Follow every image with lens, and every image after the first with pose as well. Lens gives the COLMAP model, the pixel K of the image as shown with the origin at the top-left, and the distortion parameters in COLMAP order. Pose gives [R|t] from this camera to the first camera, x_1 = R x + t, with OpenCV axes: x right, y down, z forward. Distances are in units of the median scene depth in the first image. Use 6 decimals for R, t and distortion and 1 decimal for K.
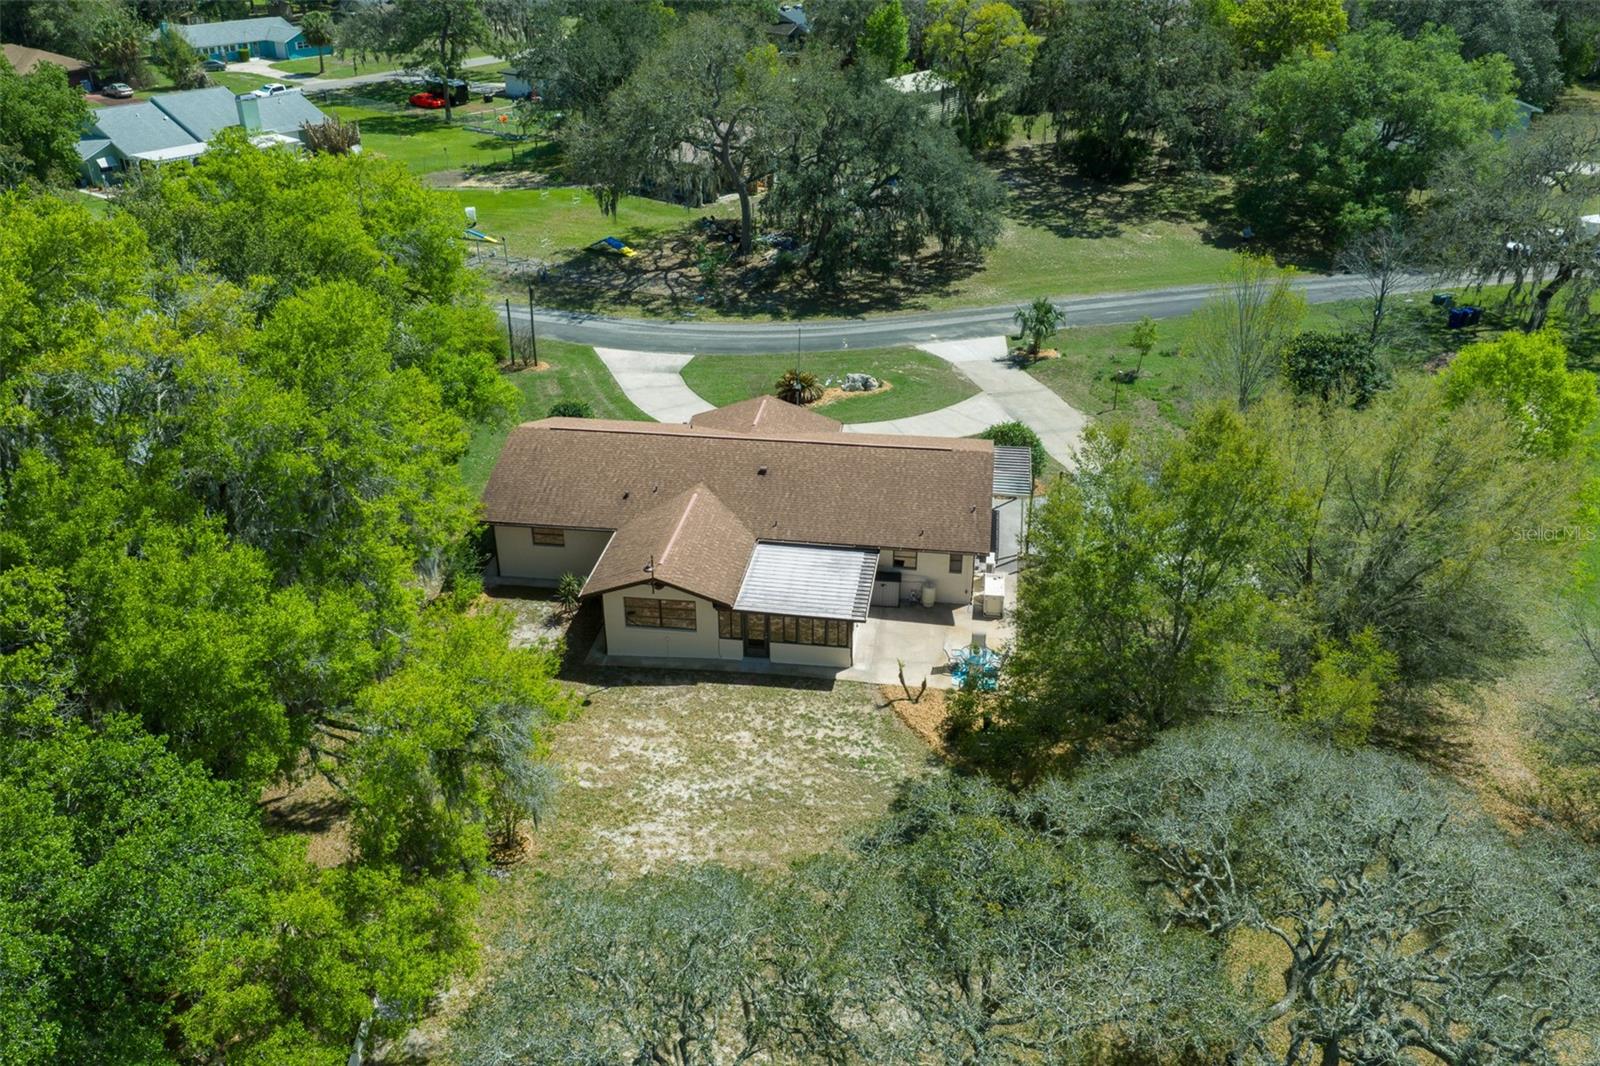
lens RADIAL K [[1326.1, 0, 800.0], [0, 1326.1, 533.0], [0, 0, 1]] dist [0.011803, -0.017837]
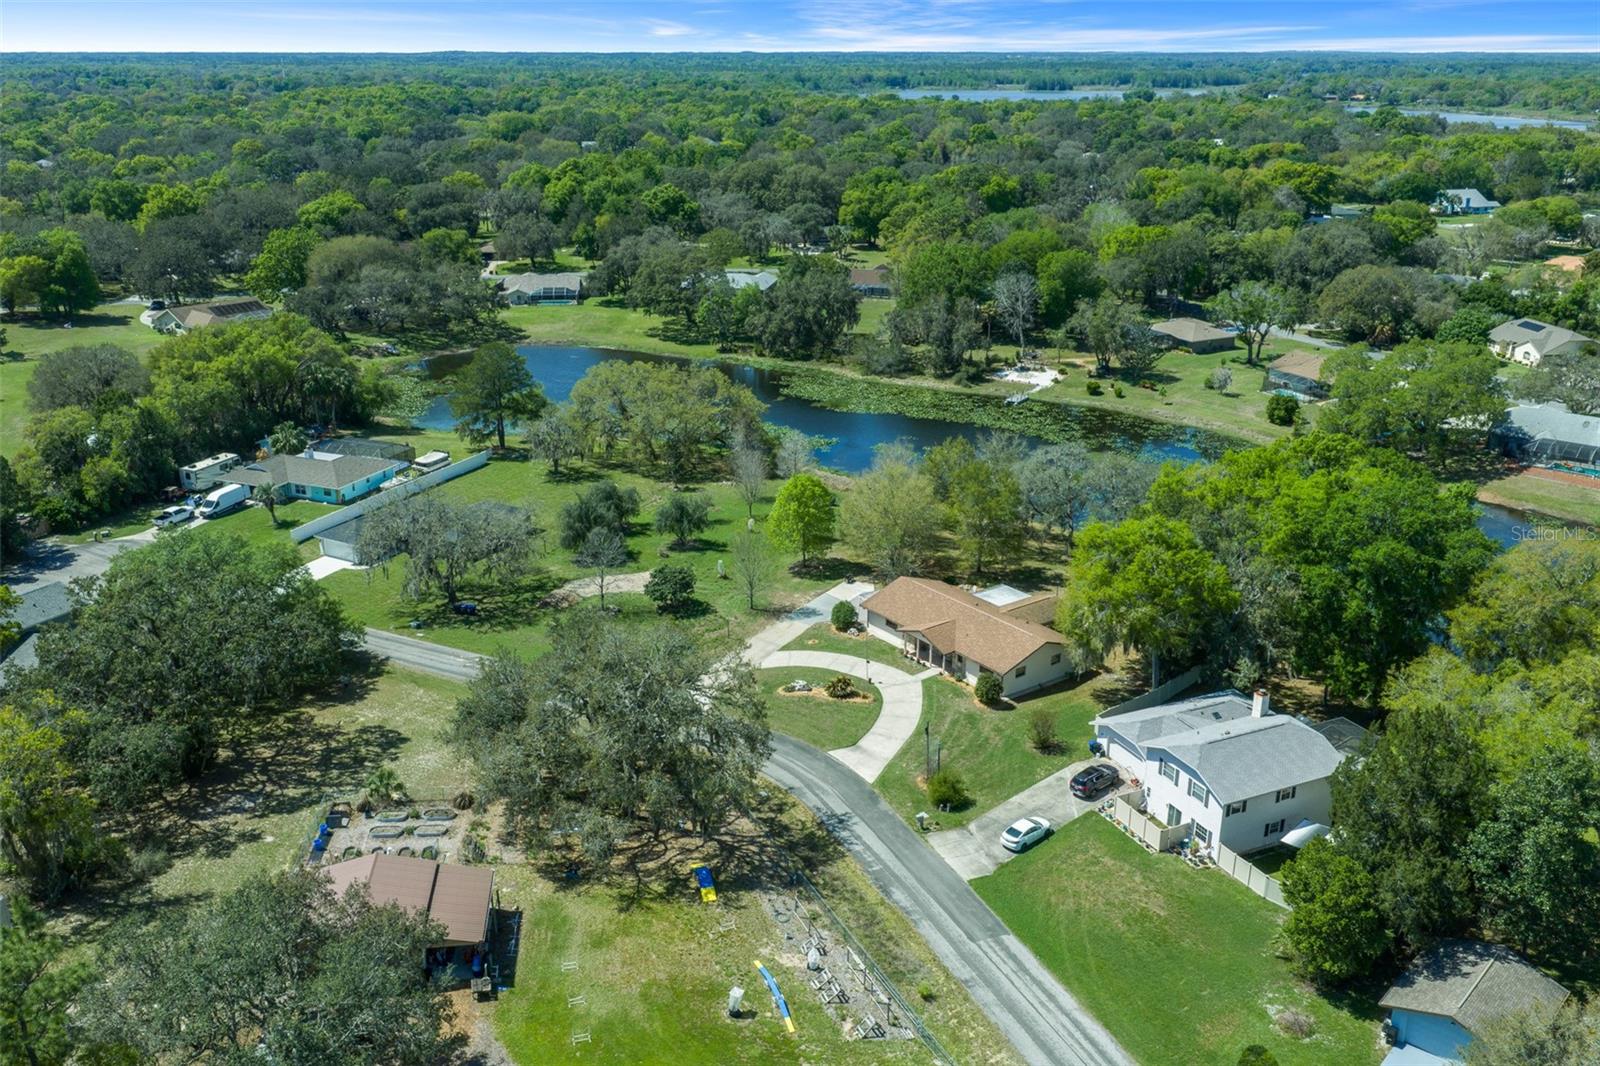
lens RADIAL K [[1354.2, 0, 800.0], [0, 1354.2, 533.0], [0, 0, 1]] dist [0.007653, -0.004467]
pose [[-0.708526, -0.233509, 0.665932, -1.077174], [0.325283, 0.729368, 0.601841, -1.320524], [-0.626245, 0.643036, -0.440820, 1.675162]]
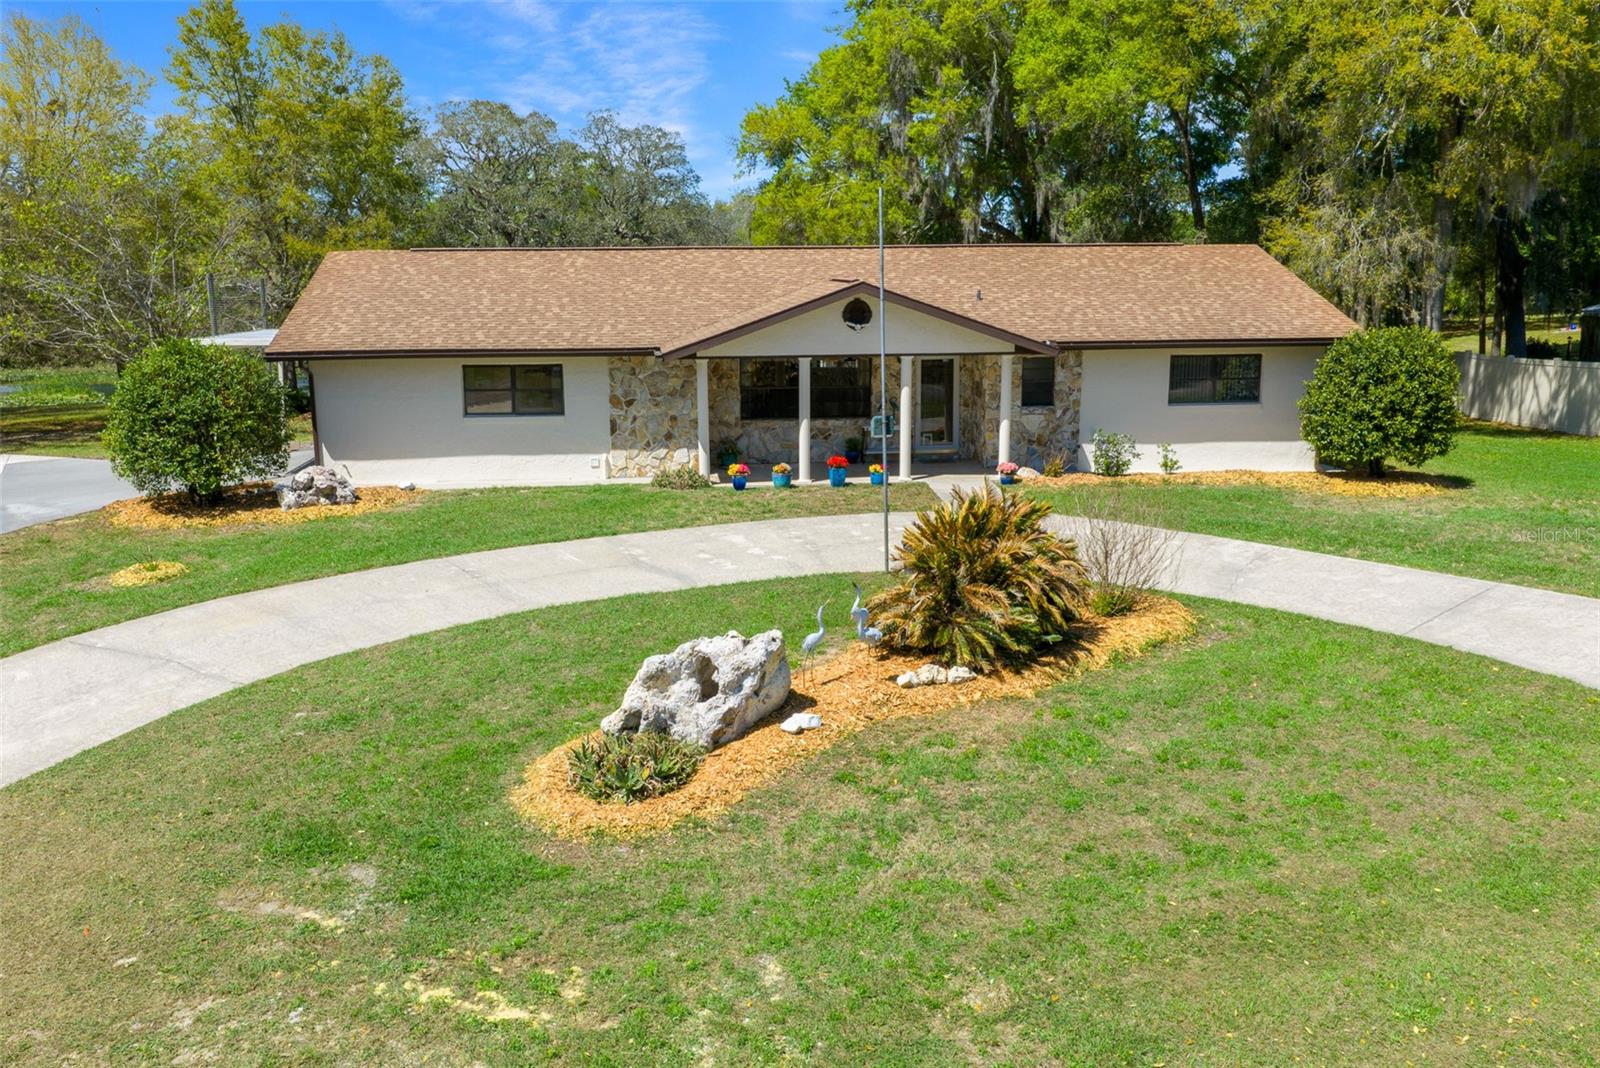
lens RADIAL K [[1376.5, 0, 768.8], [0, 1376.5, 537.7], [0, 0, 1]] dist [0.009642, -0.012843]
pose [[-0.974229, 0.056260, -0.218431, 0.078261], [-0.091362, 0.786976, 0.610182, -0.243207], [0.206229, 0.614413, -0.761555, 1.153131]]
